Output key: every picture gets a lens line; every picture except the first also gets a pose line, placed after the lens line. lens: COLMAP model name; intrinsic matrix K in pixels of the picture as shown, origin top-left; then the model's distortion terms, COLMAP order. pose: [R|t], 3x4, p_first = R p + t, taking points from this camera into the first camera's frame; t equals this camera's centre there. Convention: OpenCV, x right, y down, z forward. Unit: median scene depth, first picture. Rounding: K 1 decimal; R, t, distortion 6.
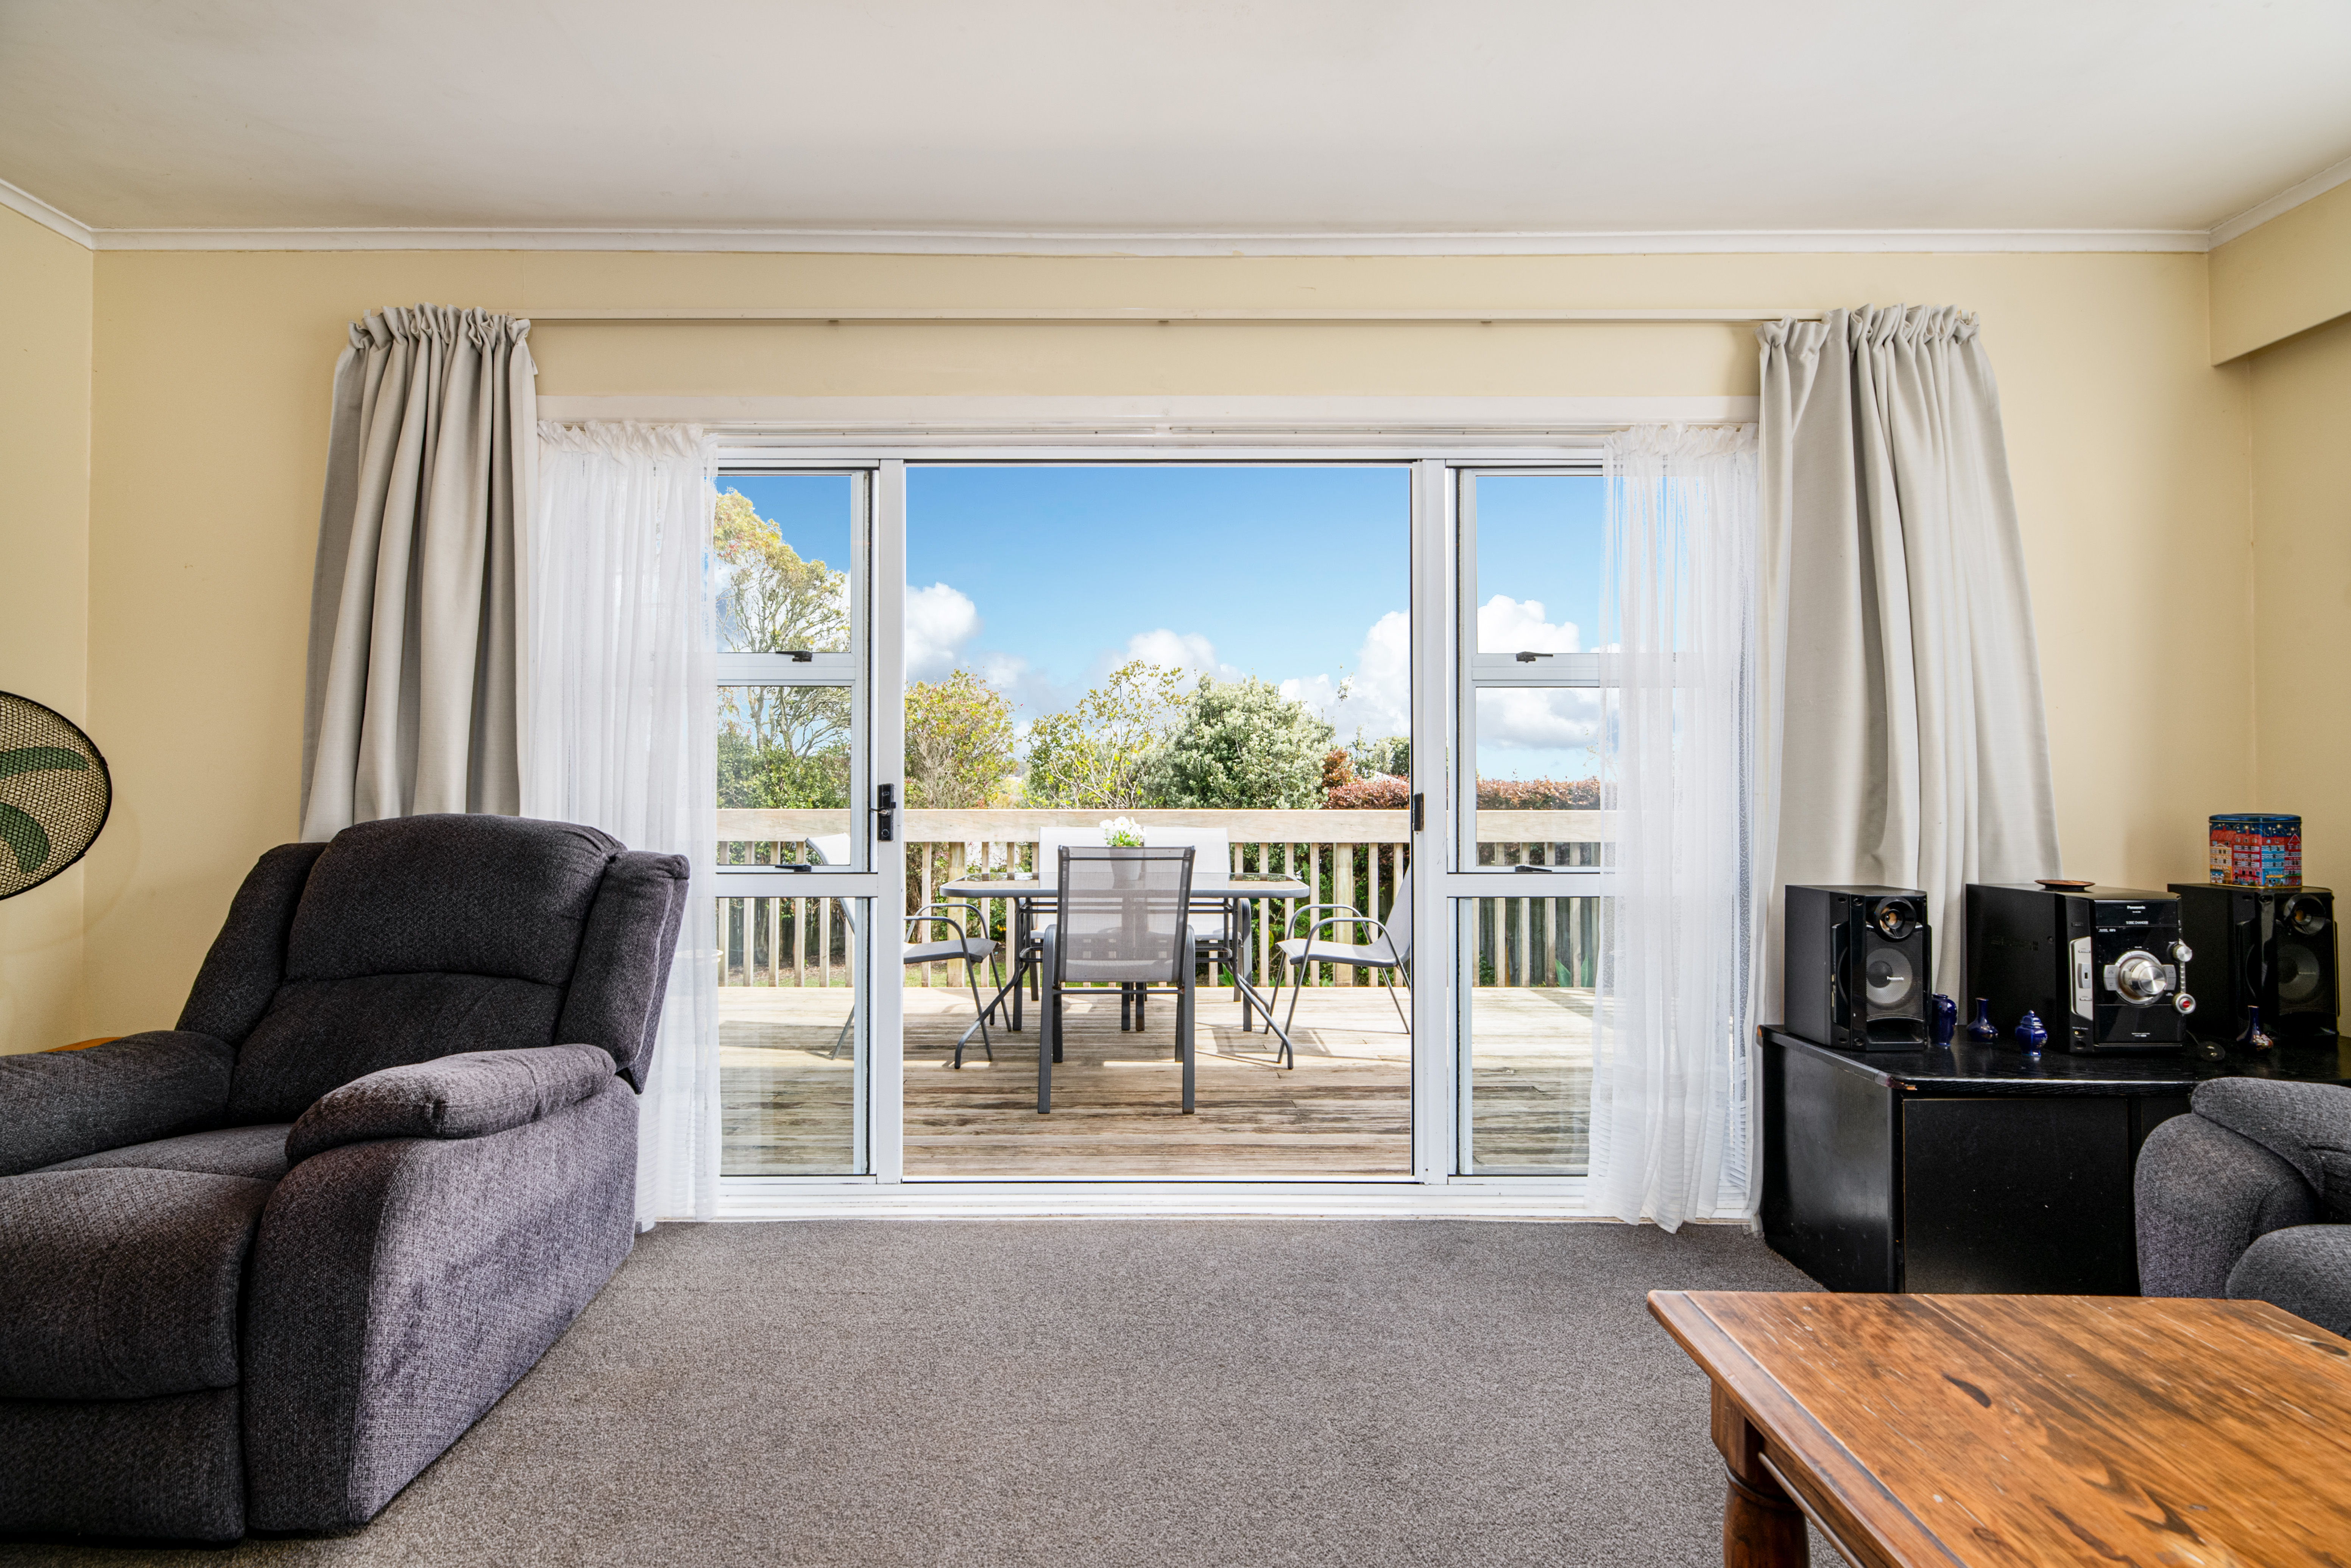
lens RADIAL K [[1002.4, 0, 1157.3], [0, 1002.4, 765.0], [0, 0, 1]] dist [-0.003856, -0.000140]
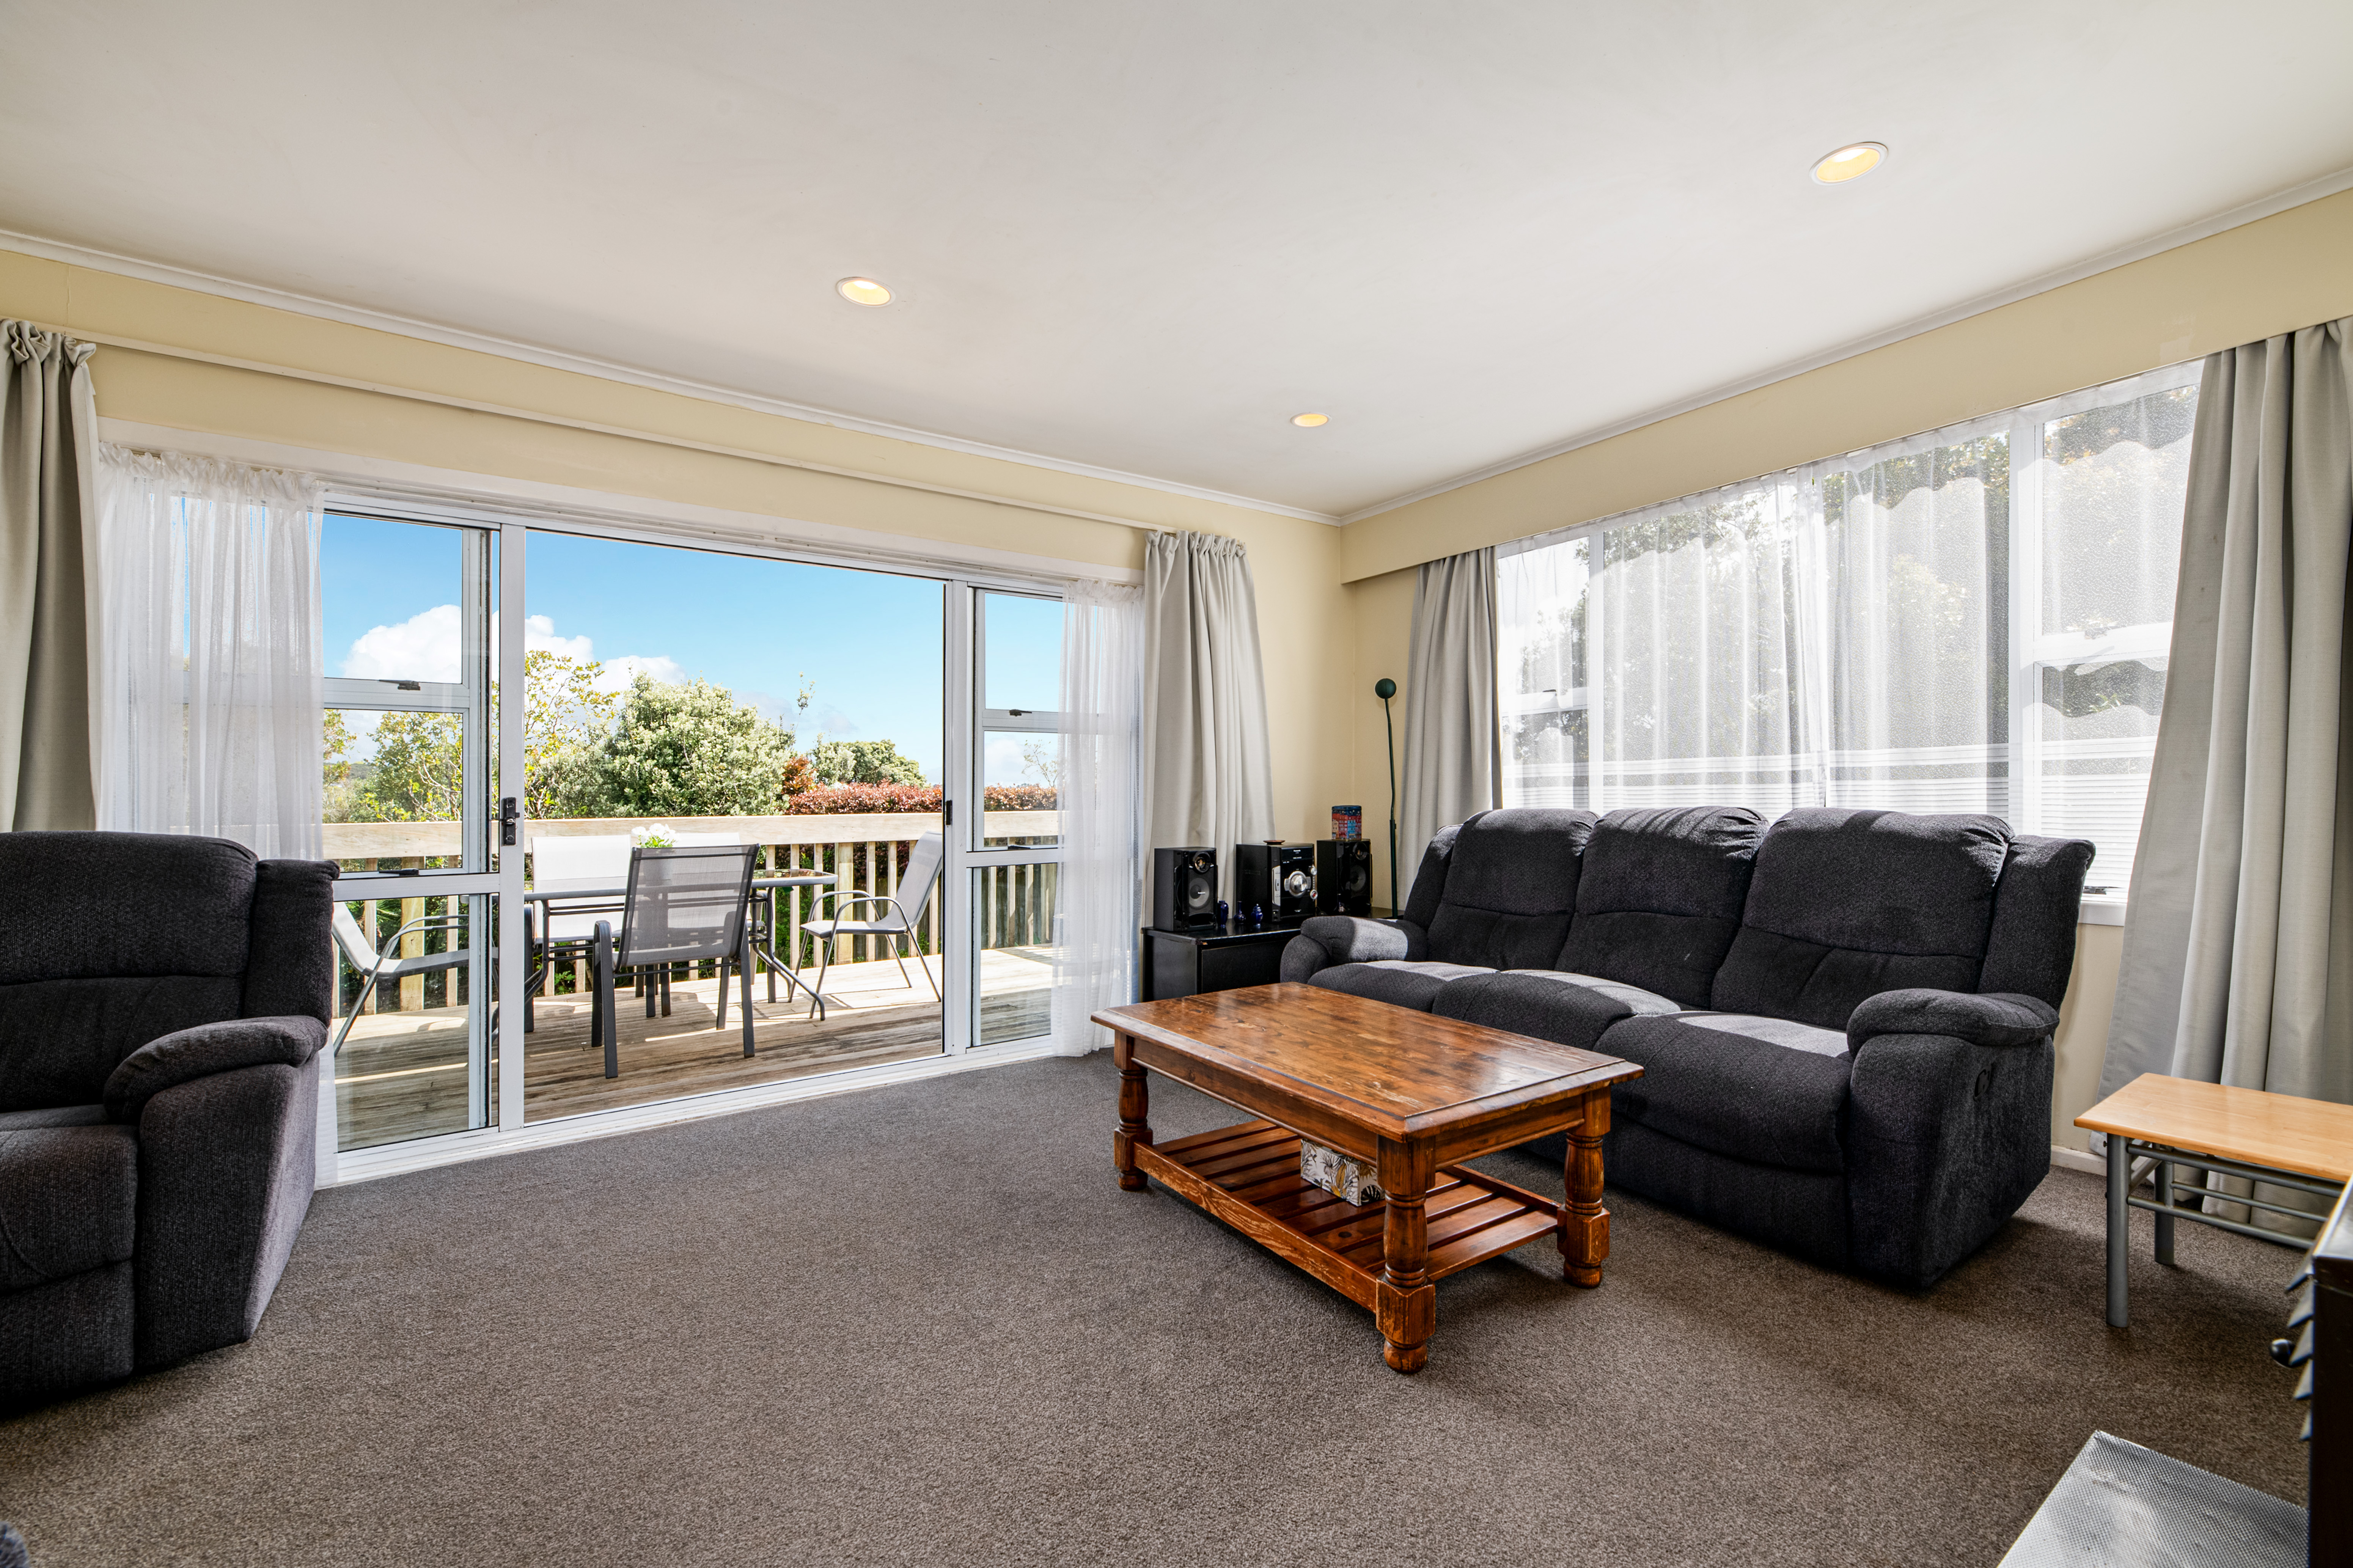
lens RADIAL K [[963.6, 0, 1247.2], [0, 963.6, 761.3], [0, 0, 1]] dist [0.003117, -0.003757]
pose [[0.805703, 0.012298, 0.592192, -0.244713], [-0.006291, 0.999906, -0.012206, -0.016251], [-0.592286, 0.006109, 0.805705, -0.454259]]
